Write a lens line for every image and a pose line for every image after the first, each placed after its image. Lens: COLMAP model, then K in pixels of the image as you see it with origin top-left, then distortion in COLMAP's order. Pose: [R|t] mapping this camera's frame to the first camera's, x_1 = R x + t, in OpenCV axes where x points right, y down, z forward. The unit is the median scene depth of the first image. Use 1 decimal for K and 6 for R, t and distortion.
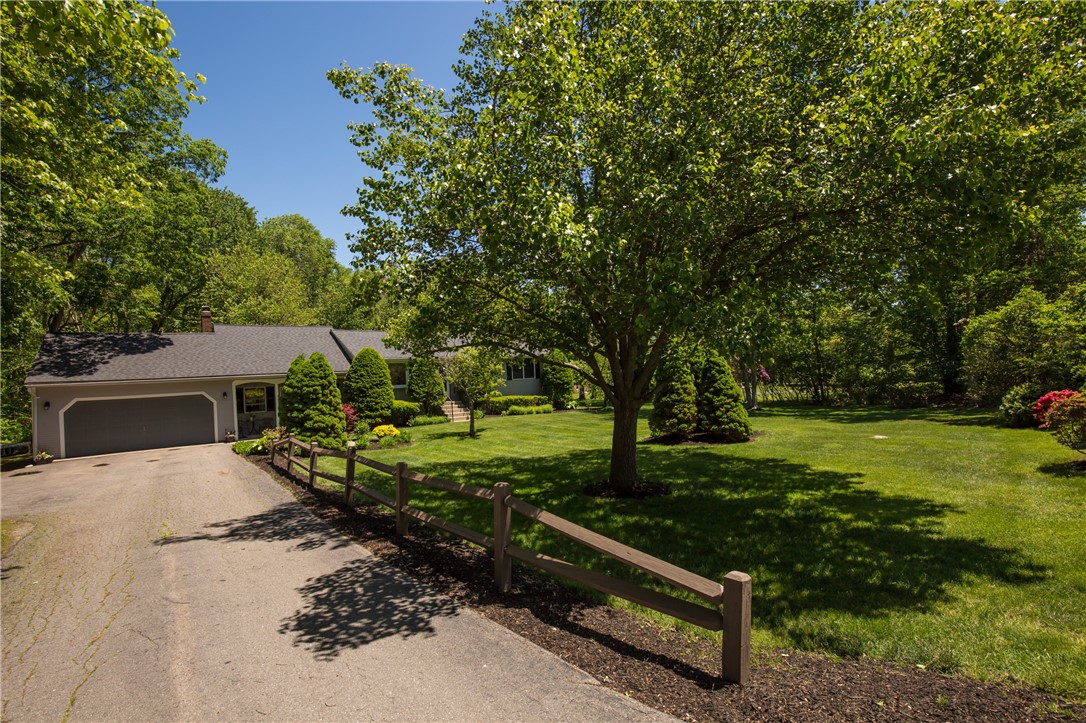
lens RADIAL K [[498.7, 0, 551.5], [0, 498.7, 367.3], [0, 0, 1]] dist [-0.036257, 0.006534]
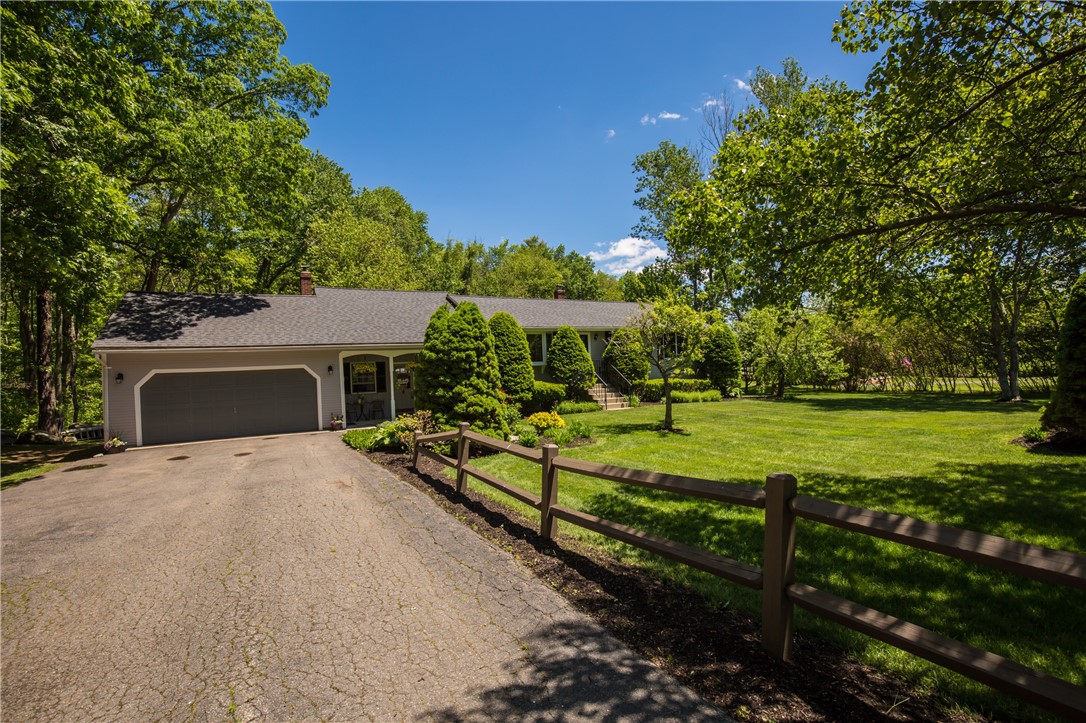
lens RADIAL K [[498.7, 0, 544.7], [0, 498.7, 363.5], [0, 0, 1]] dist [-0.036257, 0.006534]
pose [[0.988613, 0.008173, -0.150260, -0.221866], [-0.006602, 0.999918, 0.010948, 0.038136], [0.150337, -0.009831, 0.988586, 0.289046]]
